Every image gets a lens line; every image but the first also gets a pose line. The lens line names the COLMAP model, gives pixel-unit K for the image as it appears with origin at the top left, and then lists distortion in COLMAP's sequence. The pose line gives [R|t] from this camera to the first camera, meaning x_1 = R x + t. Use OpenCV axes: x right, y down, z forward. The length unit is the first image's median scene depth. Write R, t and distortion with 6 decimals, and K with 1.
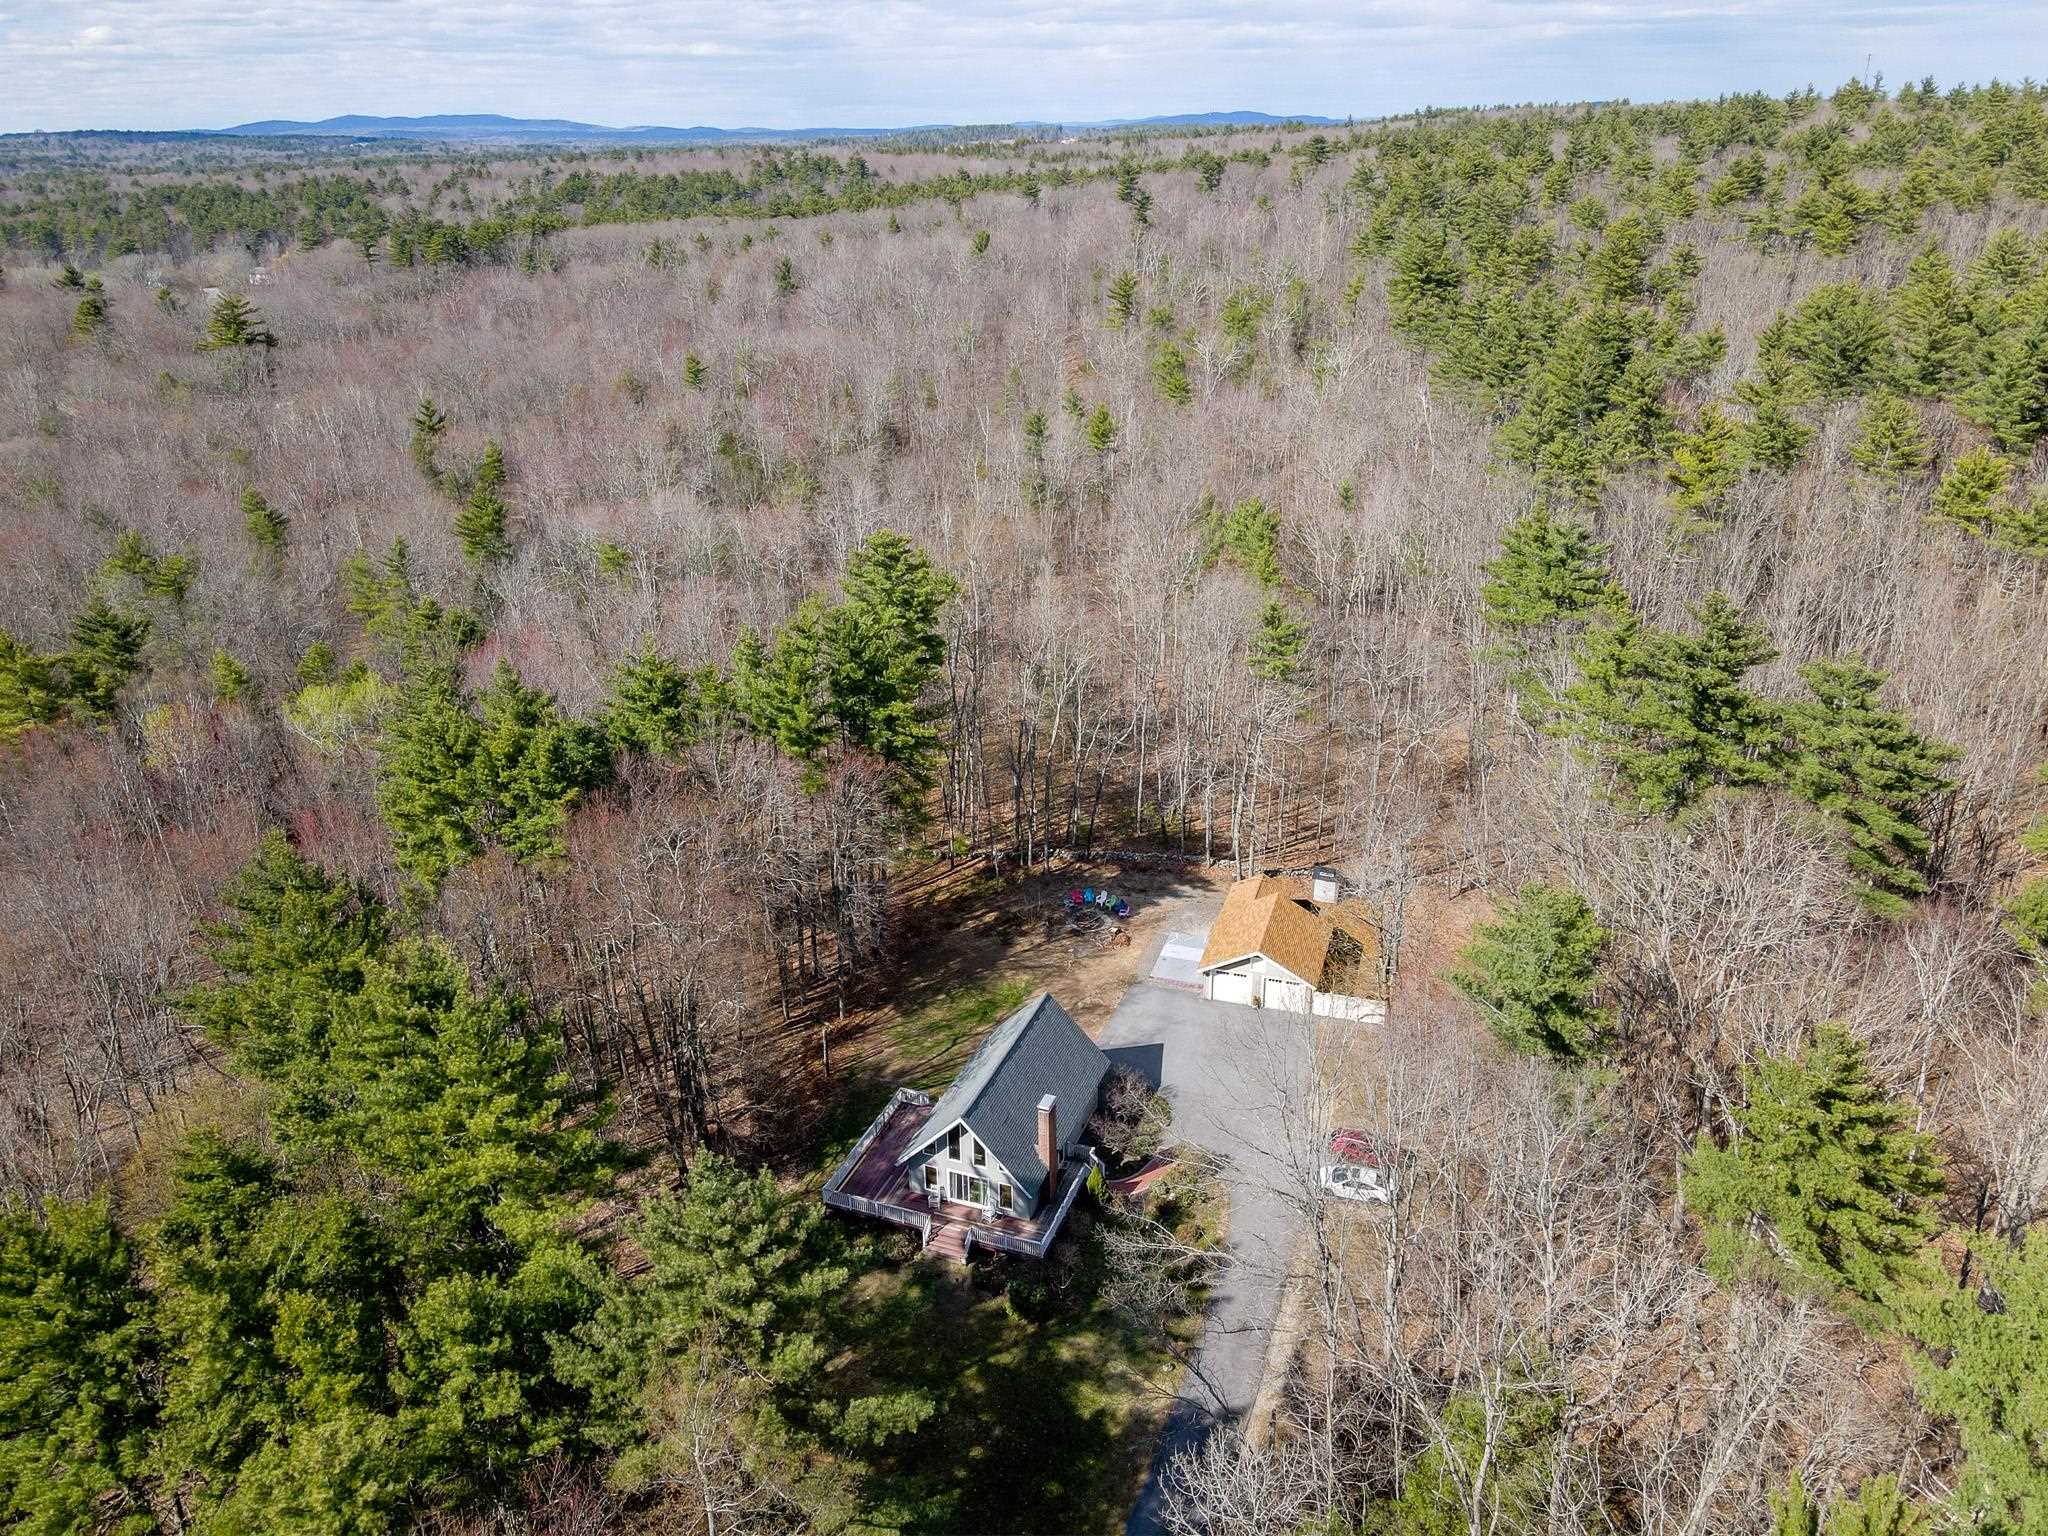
lens RADIAL K [[1494.6, 0, 1006.6], [0, 1494.6, 771.0], [0, 0, 1]] dist [0.008503, 0.008471]
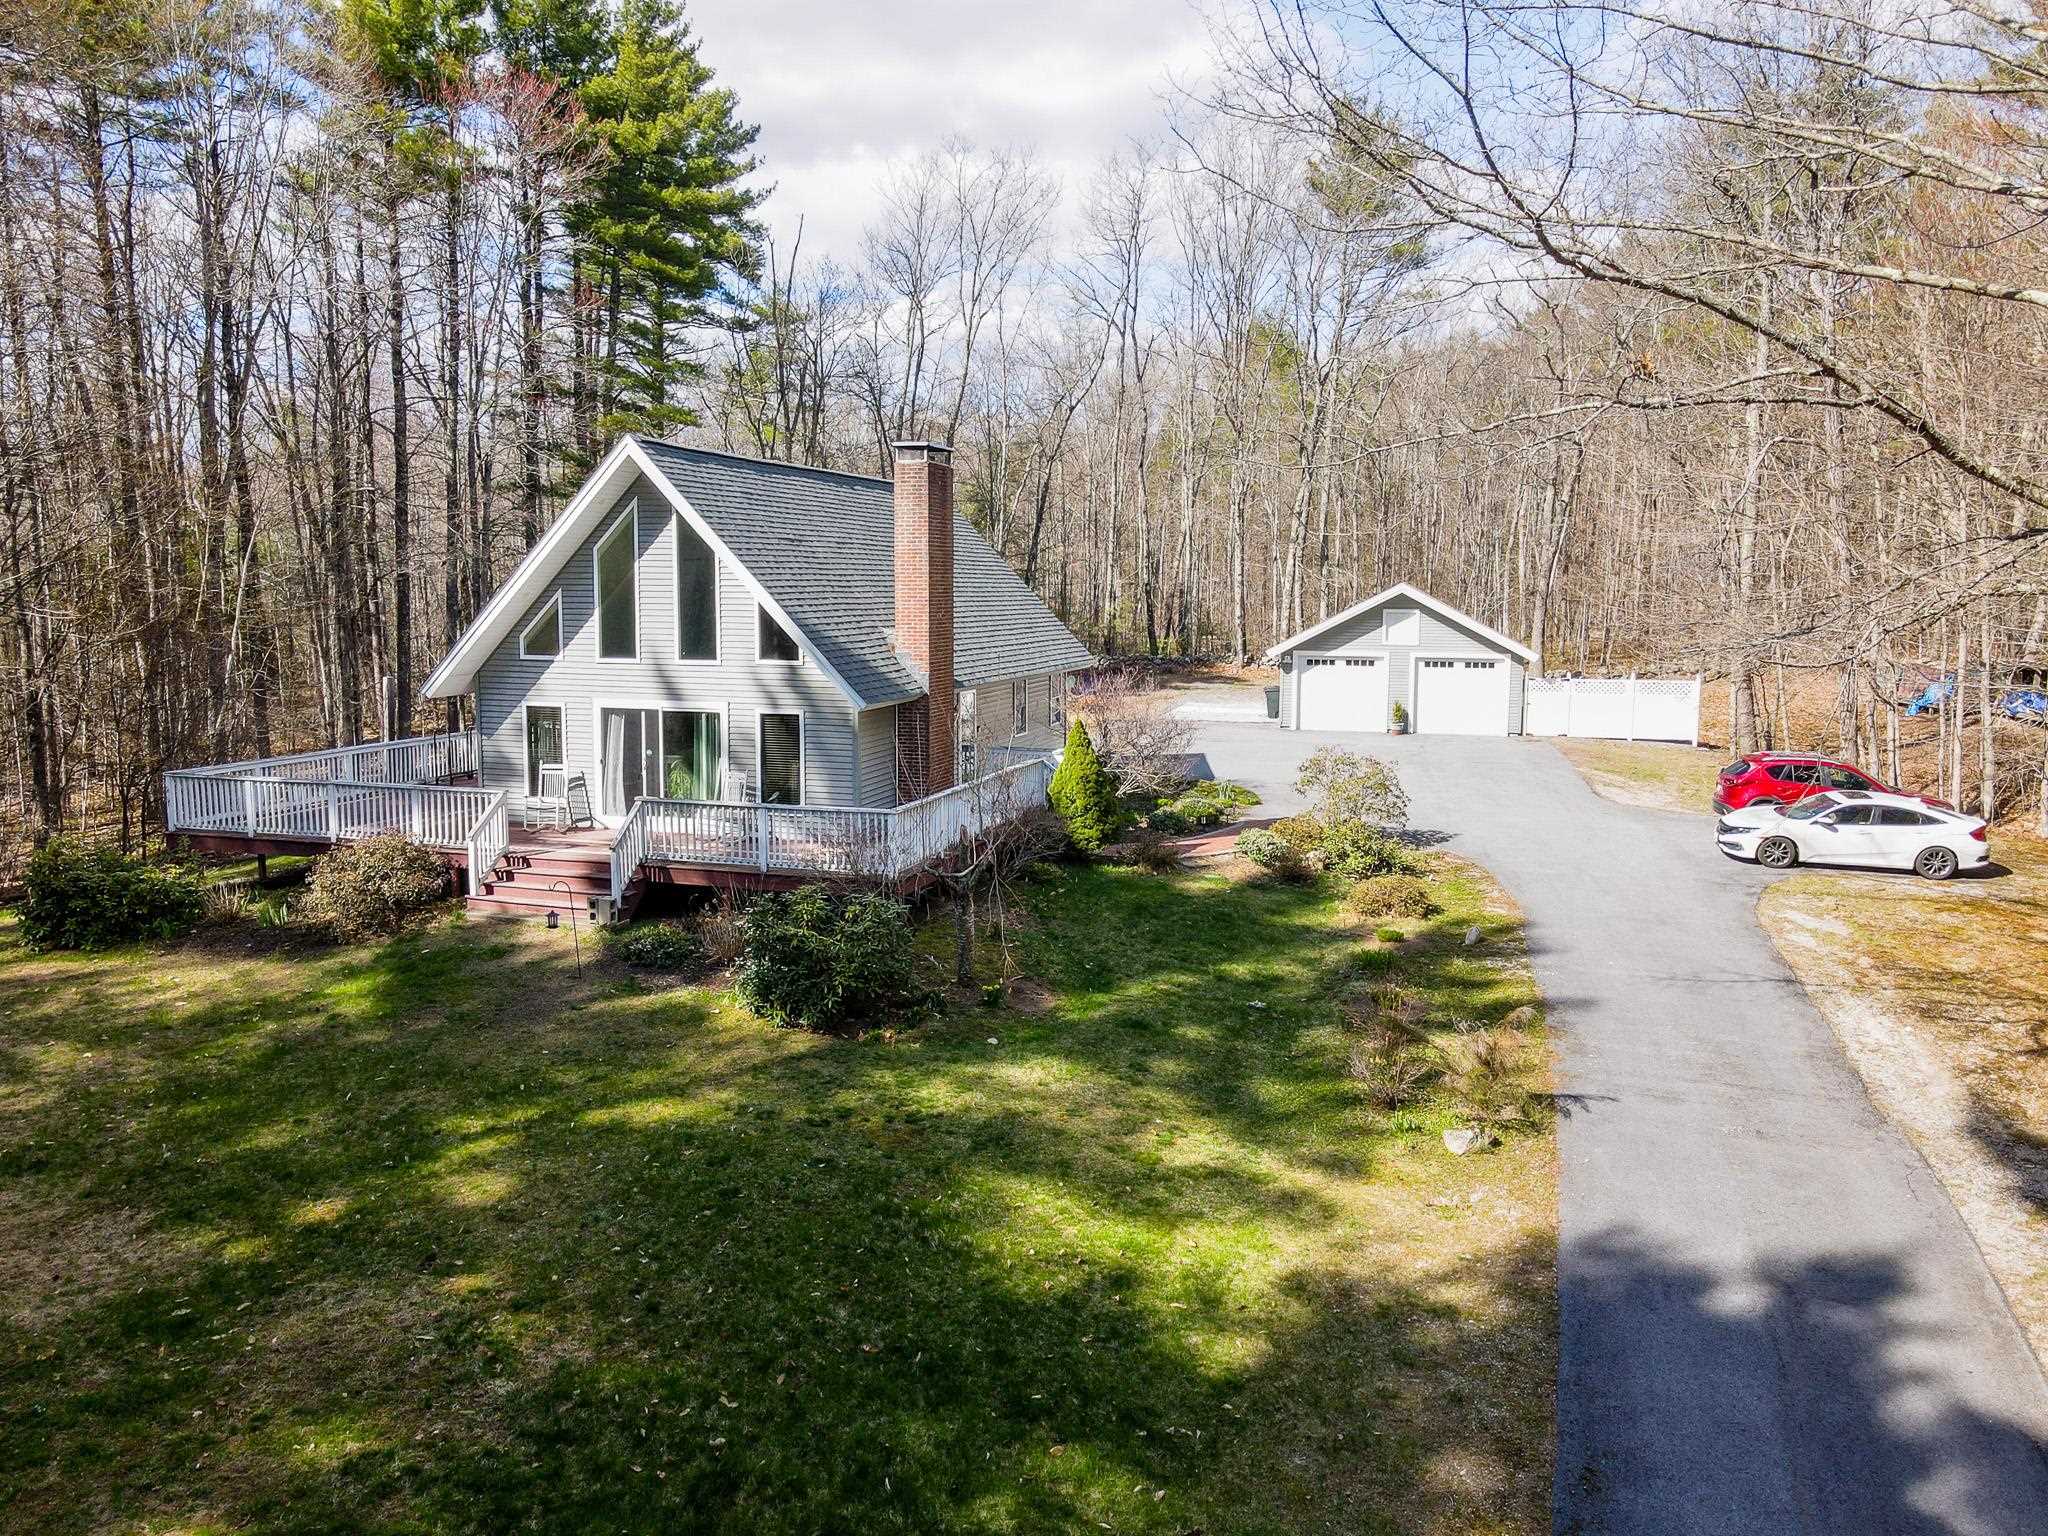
lens RADIAL K [[1514.1, 0, 1003.8], [0, 1514.1, 767.1], [0, 0, 1]] dist [0.004740, 0.008897]
pose [[0.998171, 0.018199, 0.057647, 0.024991], [-0.001325, 0.959969, -0.280103, 0.349724], [-0.060437, 0.279515, 0.958237, 0.671206]]
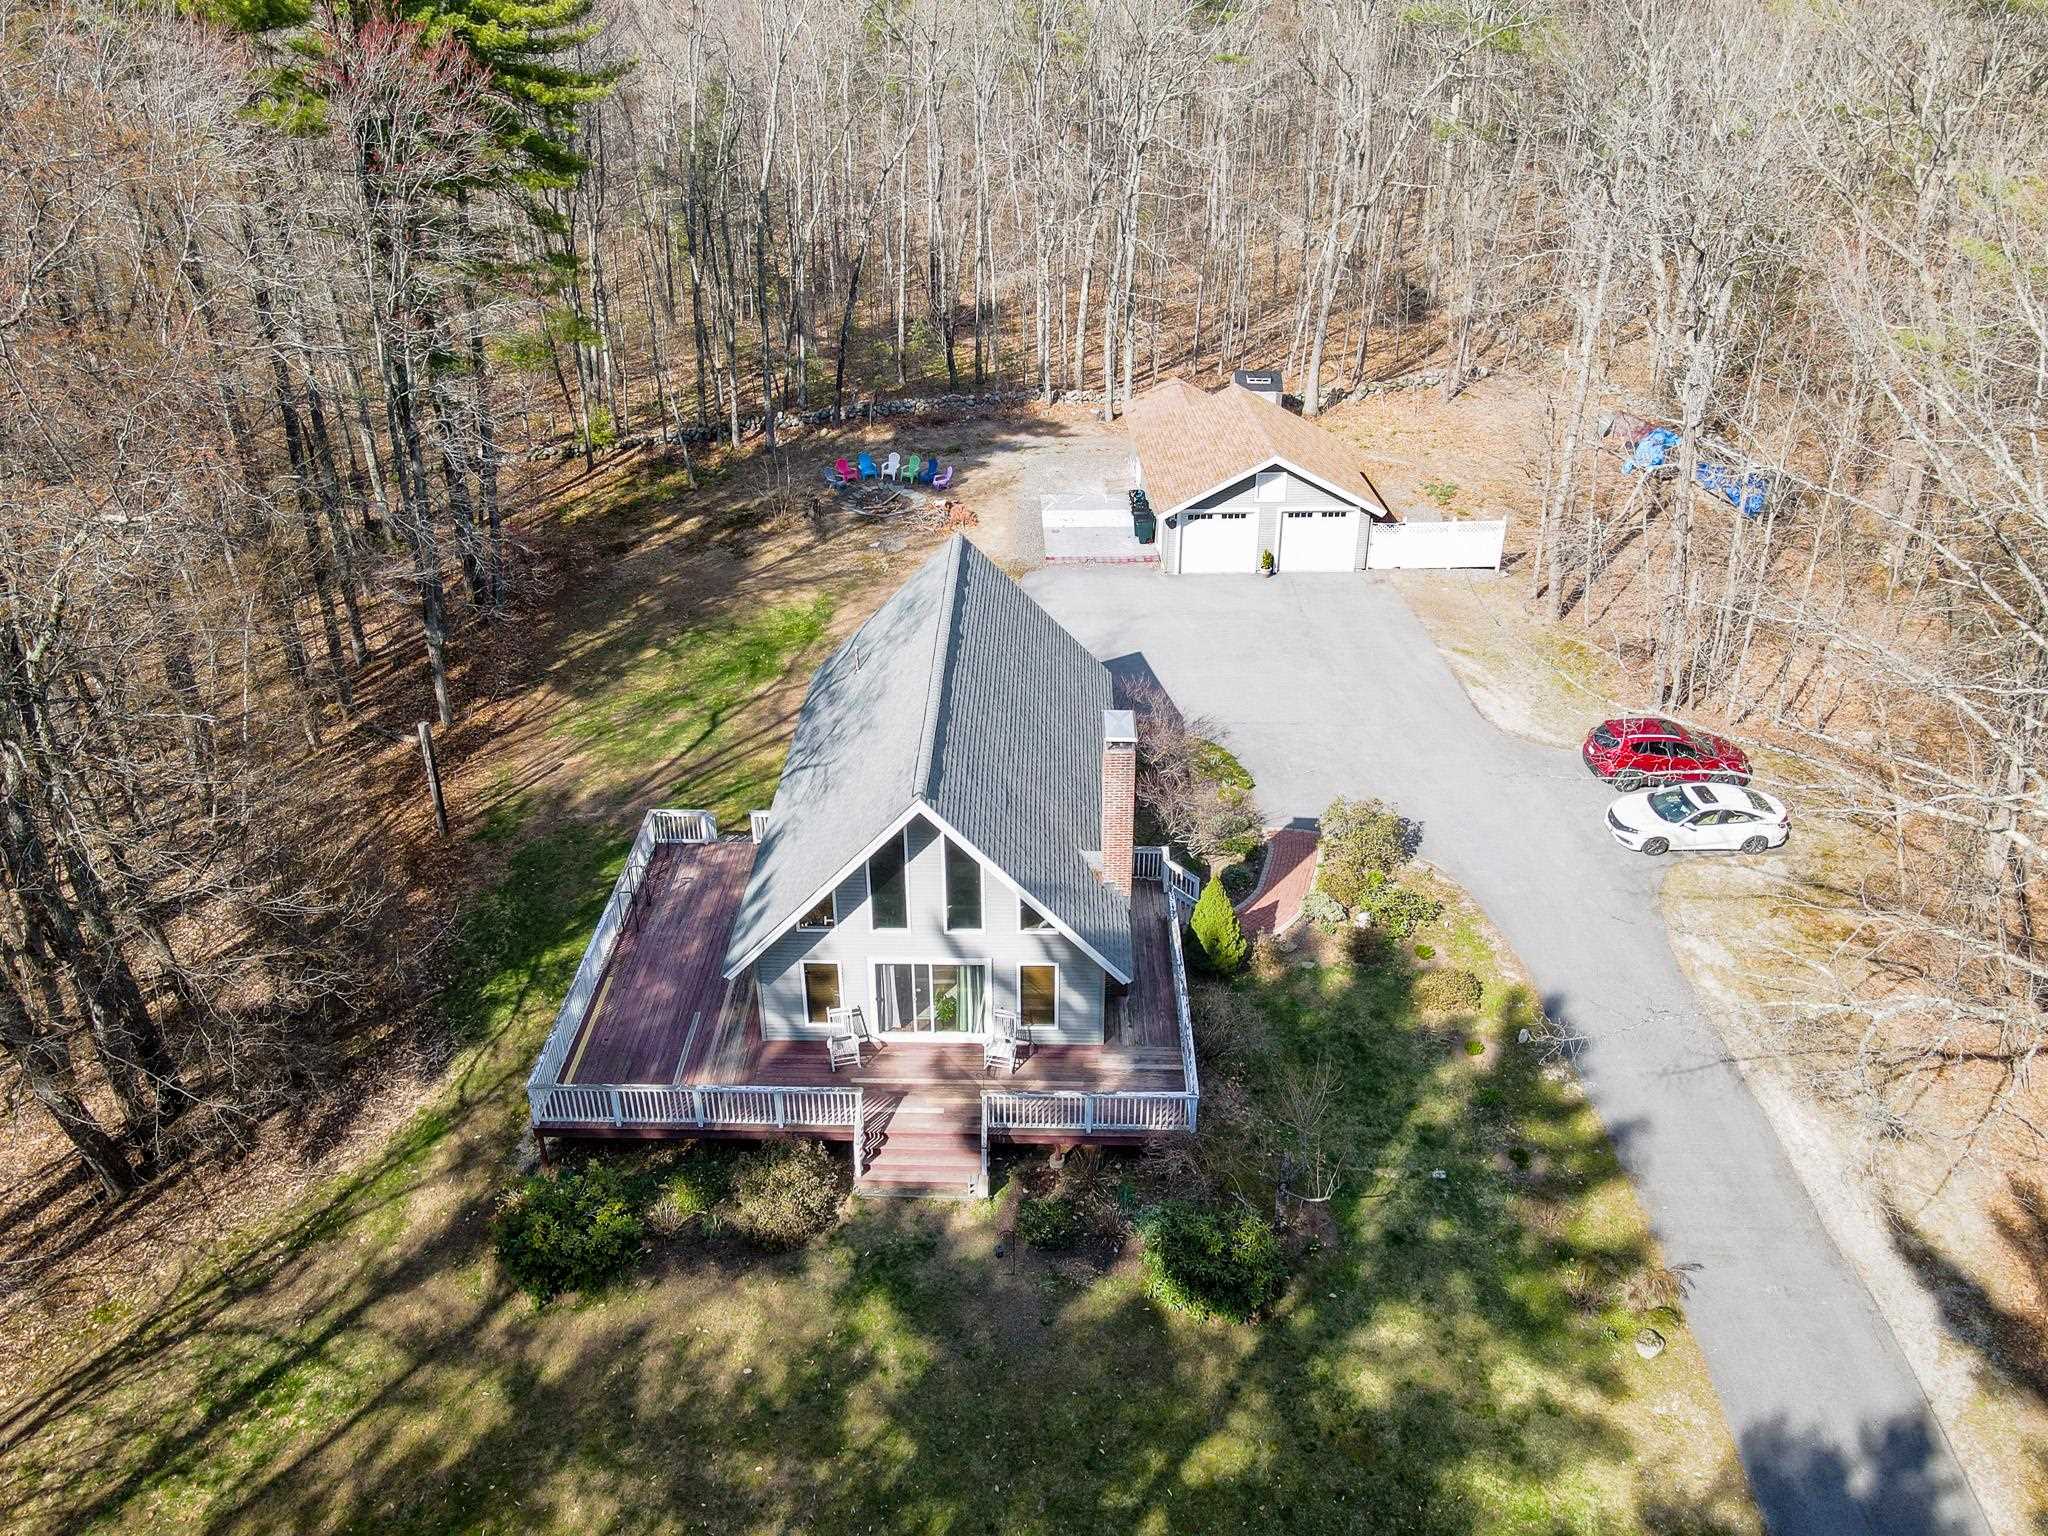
lens RADIAL K [[1513.1, 0, 994.9], [0, 1513.1, 698.2], [0, 0, 1]] dist [0.023484, 0.005800]
pose [[0.941659, -0.148656, 0.301961, -0.109234], [0.125028, 0.987475, 0.096240, 0.162483], [-0.312485, -0.052871, 0.948450, 0.609100]]
